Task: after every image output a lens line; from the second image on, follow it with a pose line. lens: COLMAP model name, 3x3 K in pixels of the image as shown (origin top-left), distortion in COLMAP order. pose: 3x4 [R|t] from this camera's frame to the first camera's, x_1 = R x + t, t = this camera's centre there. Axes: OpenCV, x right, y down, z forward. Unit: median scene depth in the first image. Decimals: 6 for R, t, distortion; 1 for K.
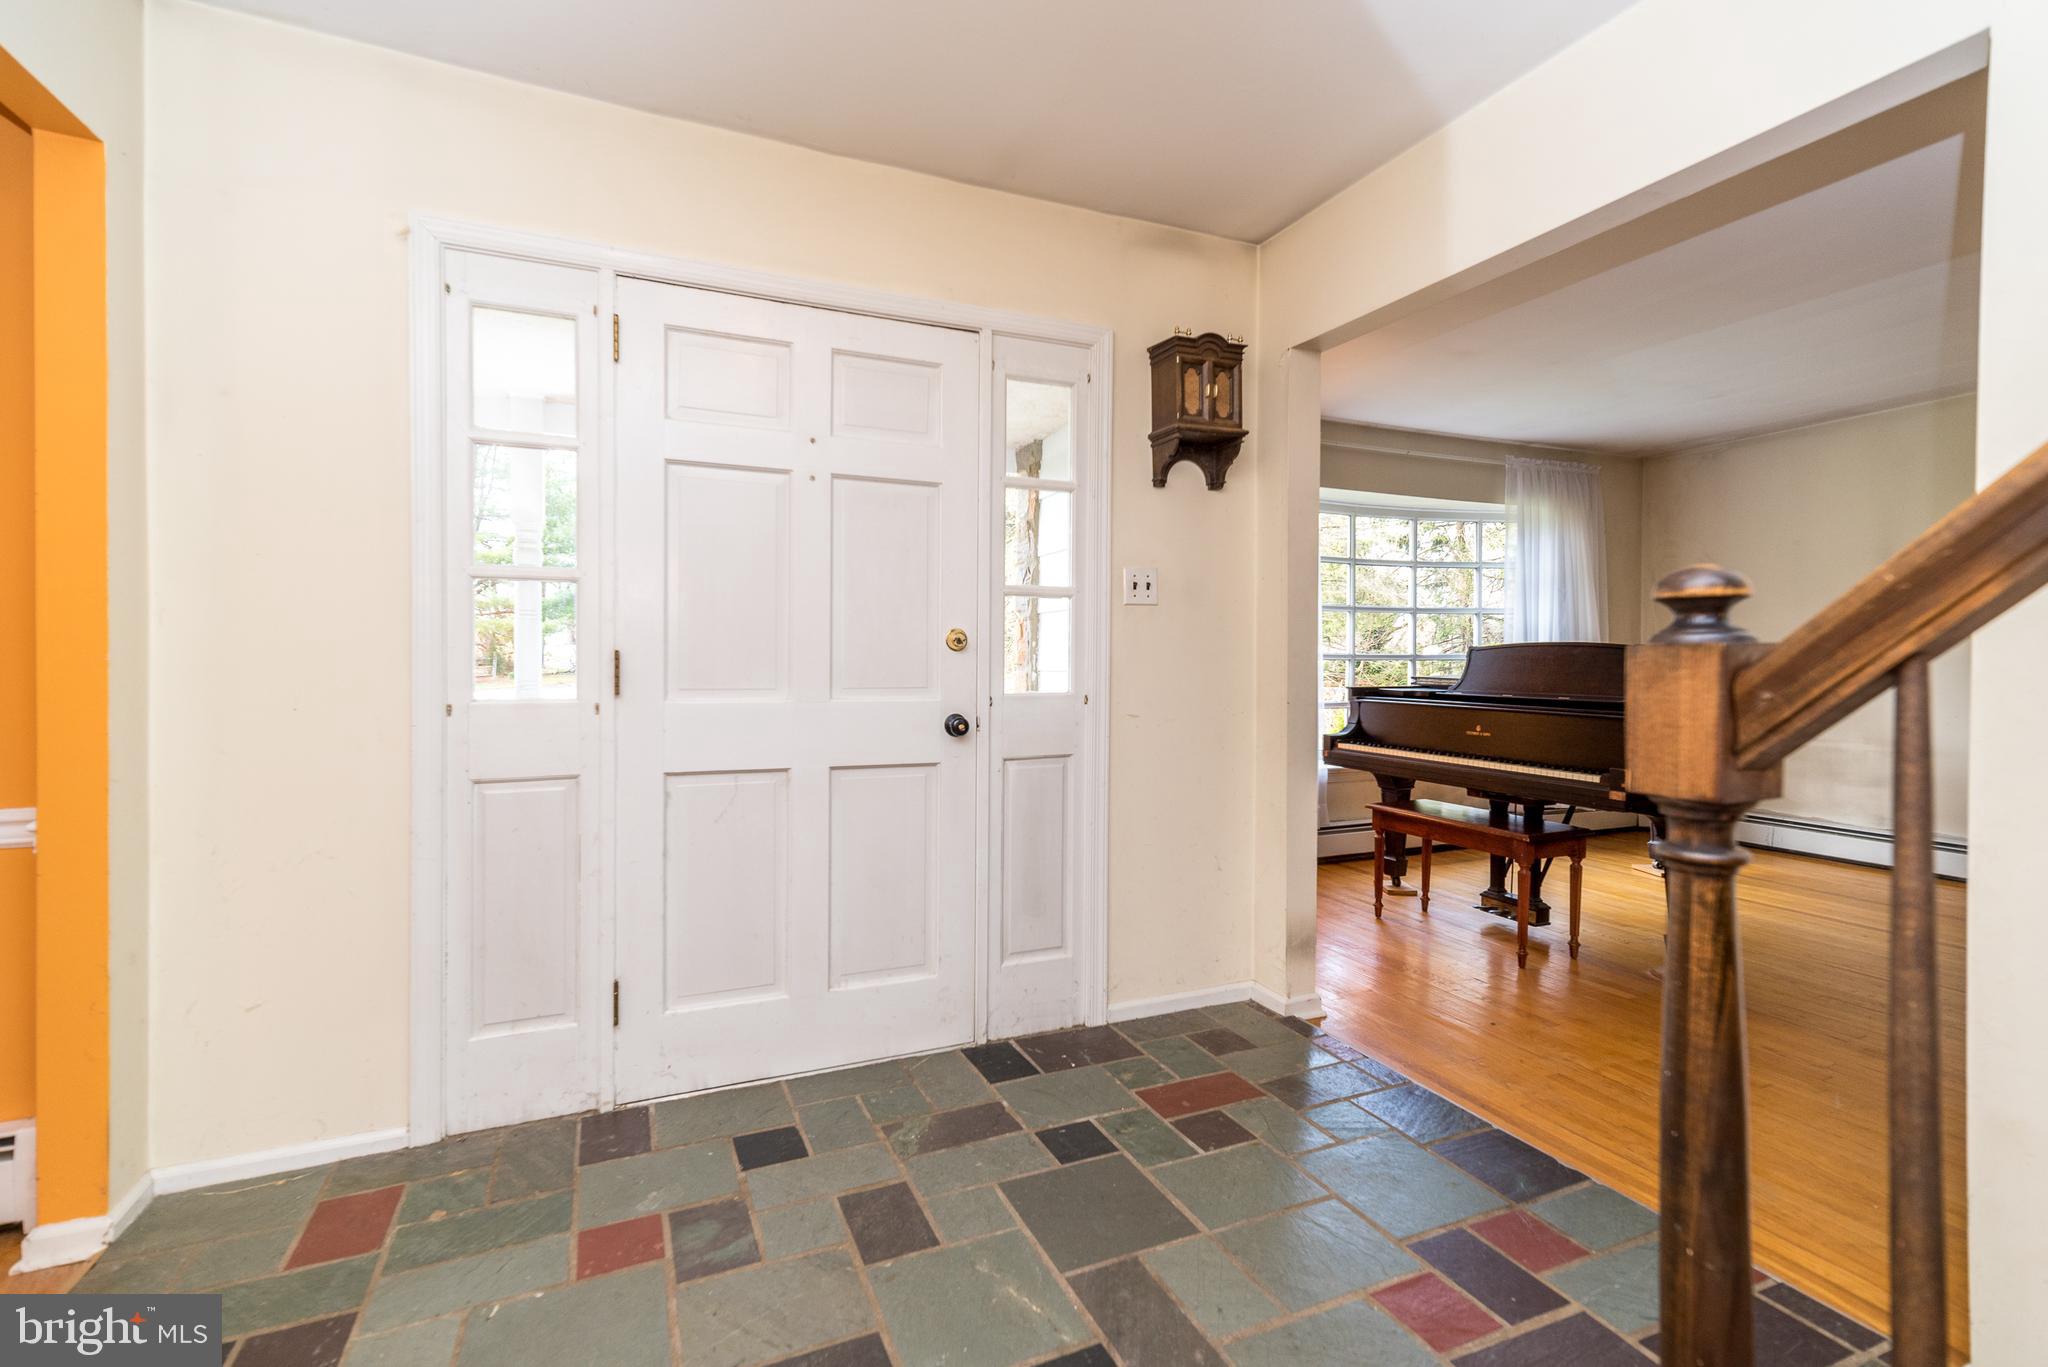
lens RADIAL K [[908.9, 0, 1017.6], [0, 908.9, 671.5], [0, 0, 1]] dist [0.001892, 0.000155]
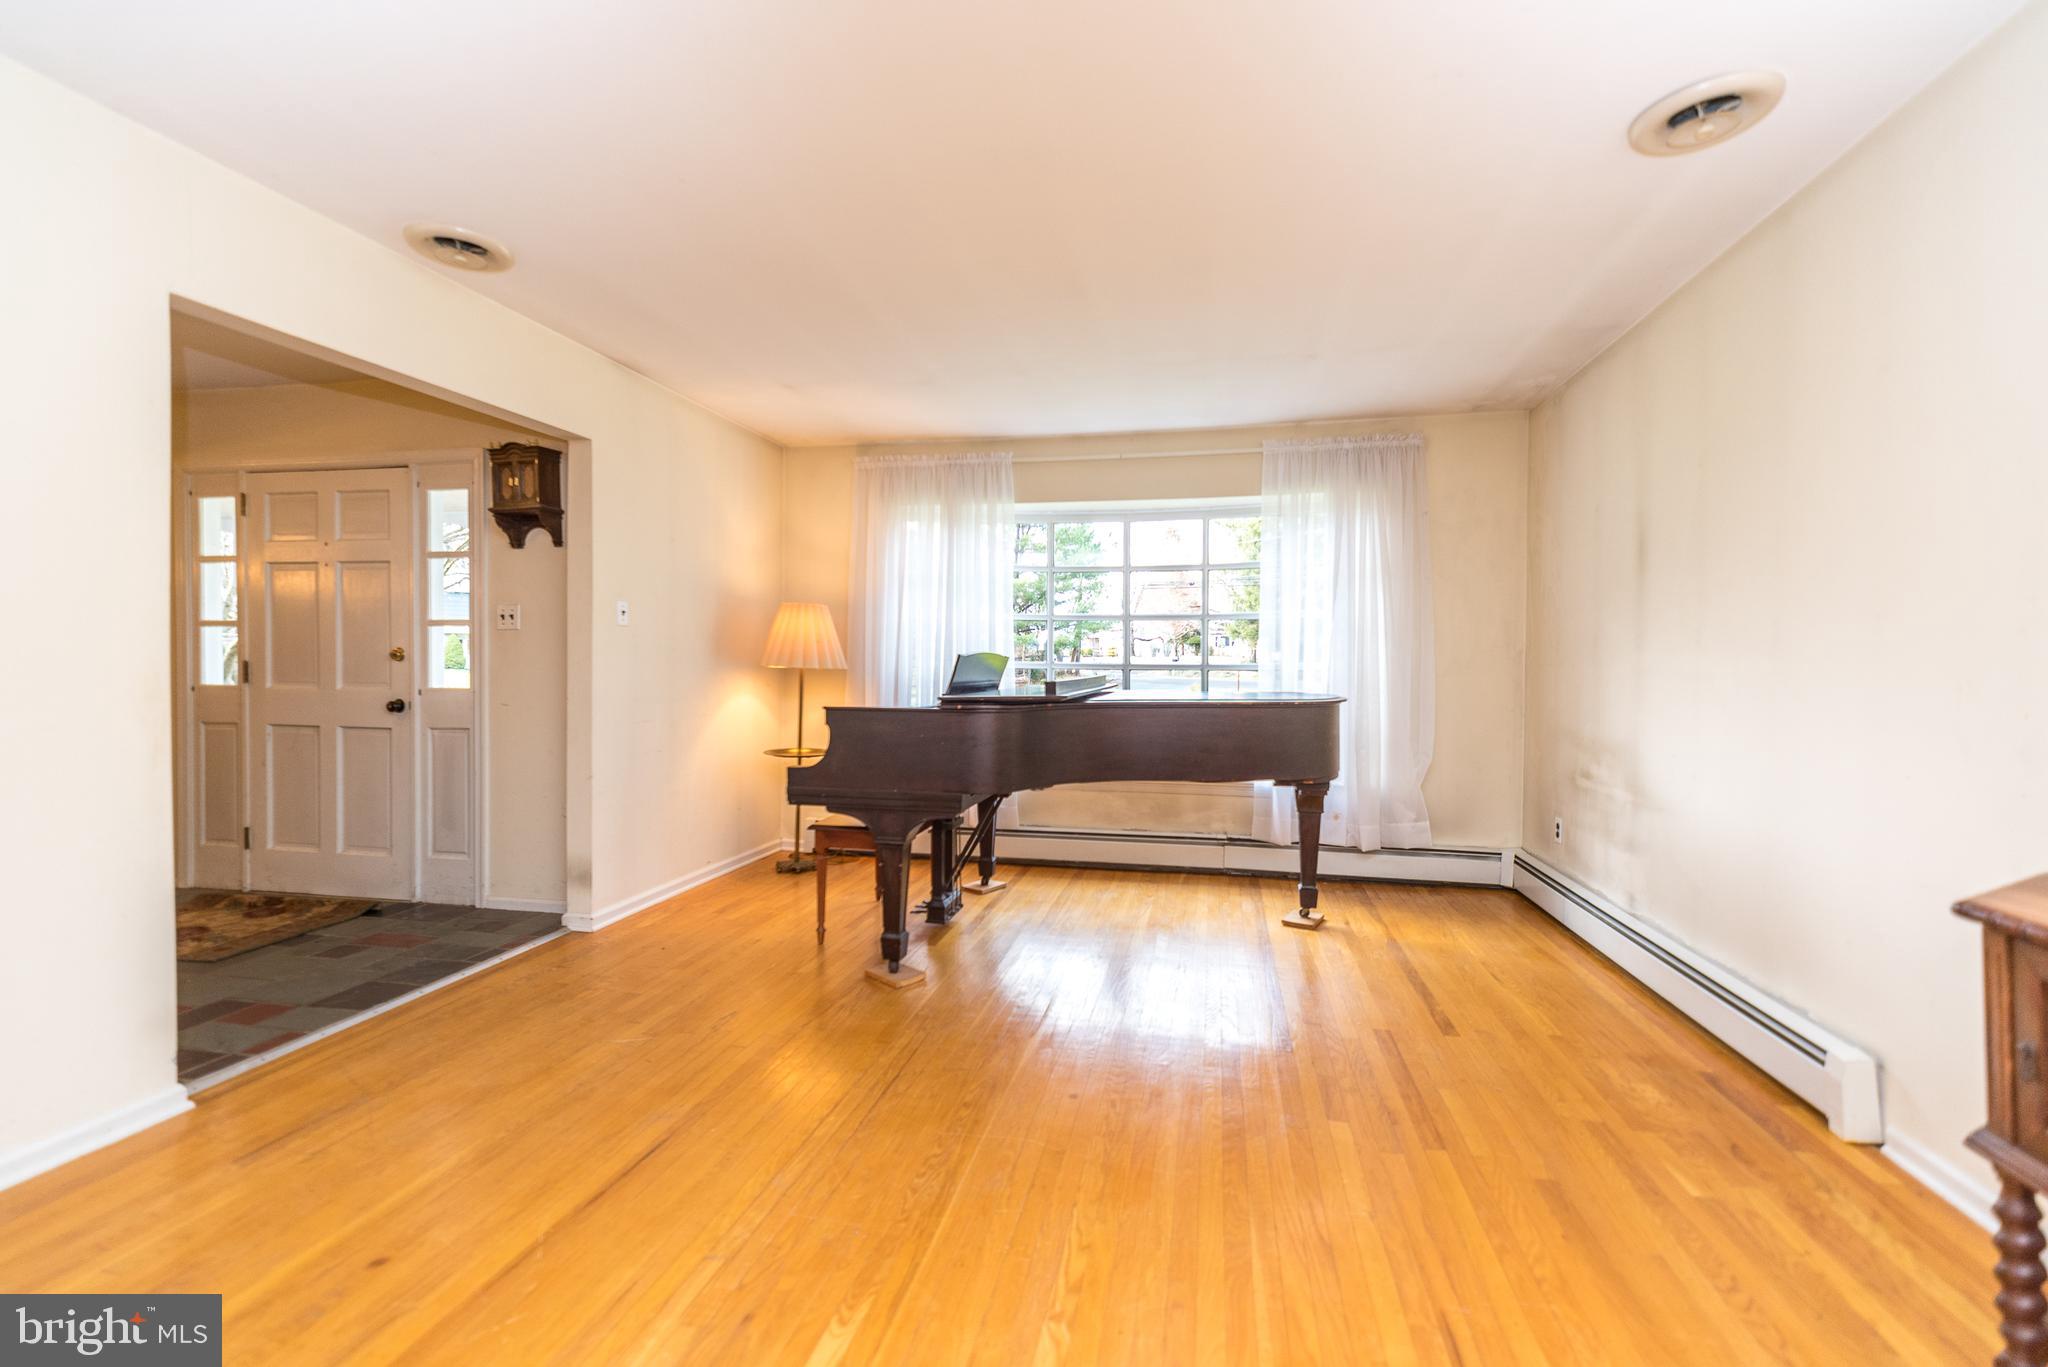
lens RADIAL K [[908.9, 0, 1017.0], [0, 908.9, 667.7], [0, 0, 1]] dist [0.001892, 0.000155]
pose [[0.814400, 0.003819, -0.580291, 1.701661], [-0.012044, 0.999874, -0.010322, -0.005853], [0.580178, 0.015396, 0.814344, 0.280545]]
